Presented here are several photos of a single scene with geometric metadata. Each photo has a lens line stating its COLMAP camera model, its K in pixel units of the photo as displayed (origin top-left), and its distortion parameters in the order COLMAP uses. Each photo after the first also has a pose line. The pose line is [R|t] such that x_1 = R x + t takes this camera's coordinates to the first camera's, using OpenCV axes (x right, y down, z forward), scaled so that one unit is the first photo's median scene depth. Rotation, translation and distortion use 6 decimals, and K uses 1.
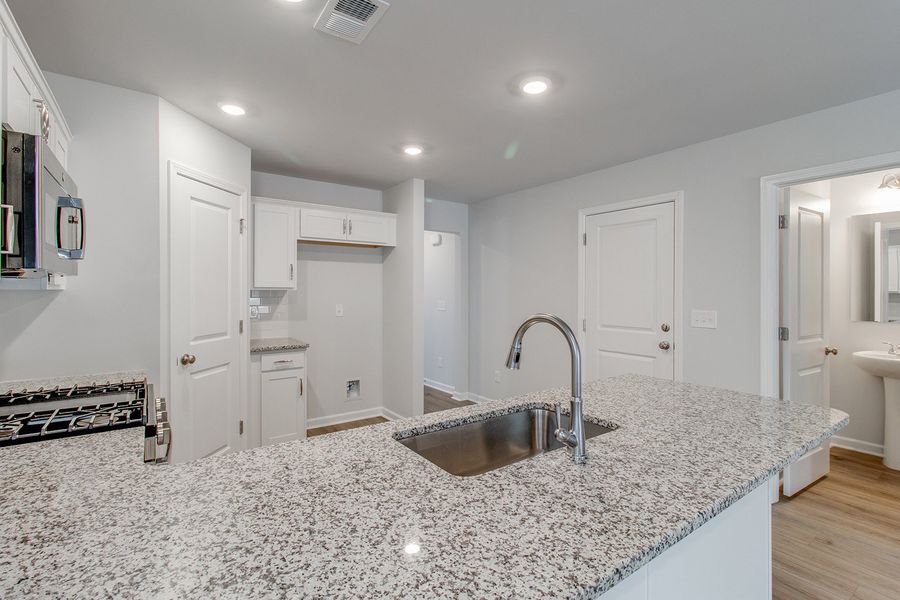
lens RADIAL K [[418.4, 0, 458.6], [0, 418.4, 293.2], [0, 0, 1]] dist [0.002963, 0.000349]
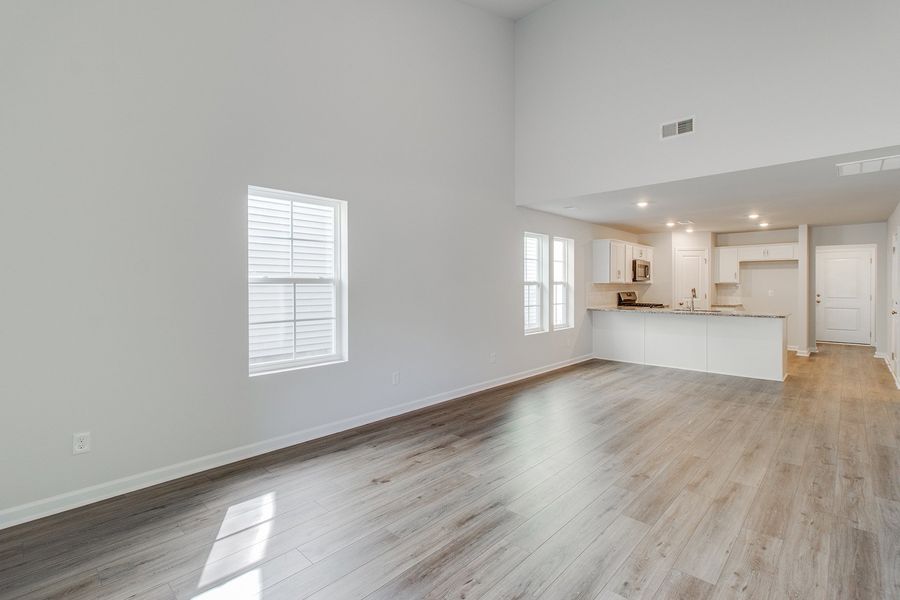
lens RADIAL K [[420.9, 0, 456.3], [0, 420.9, 285.7], [0, 0, 1]] dist [0.001981, -0.000136]
pose [[0.190937, -0.002219, -0.981600, 1.704444], [-0.002099, 0.999994, -0.002669, 0.017123], [0.981600, 0.002570, 0.190932, -1.047444]]
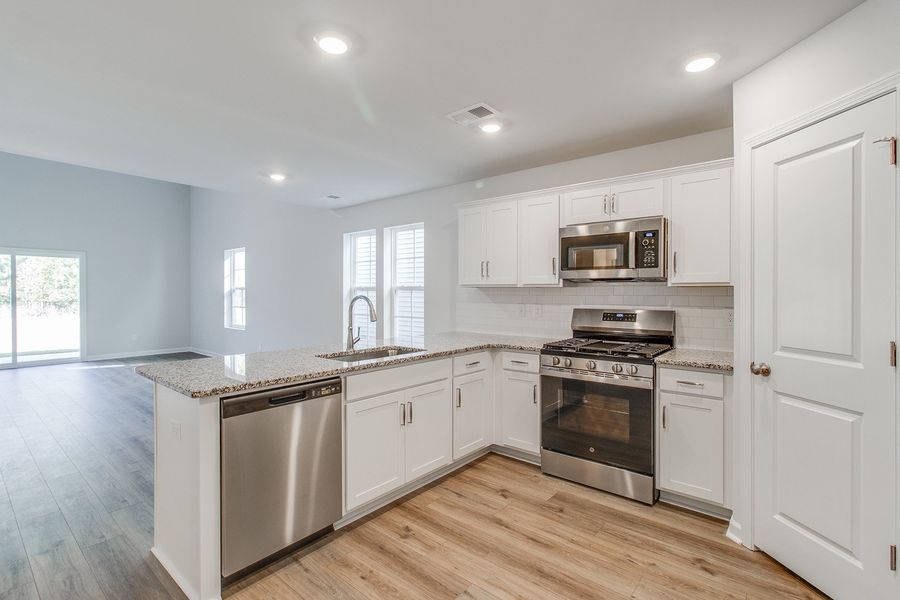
lens RADIAL K [[418.4, 0, 458.6], [0, 418.4, 293.2], [0, 0, 1]] dist [0.002963, 0.000349]
pose [[-0.967608, -0.005325, -0.252403, 0.091830], [-0.006935, 0.999961, 0.005490, 0.007304], [0.252364, 0.007063, -0.967607, 1.159264]]
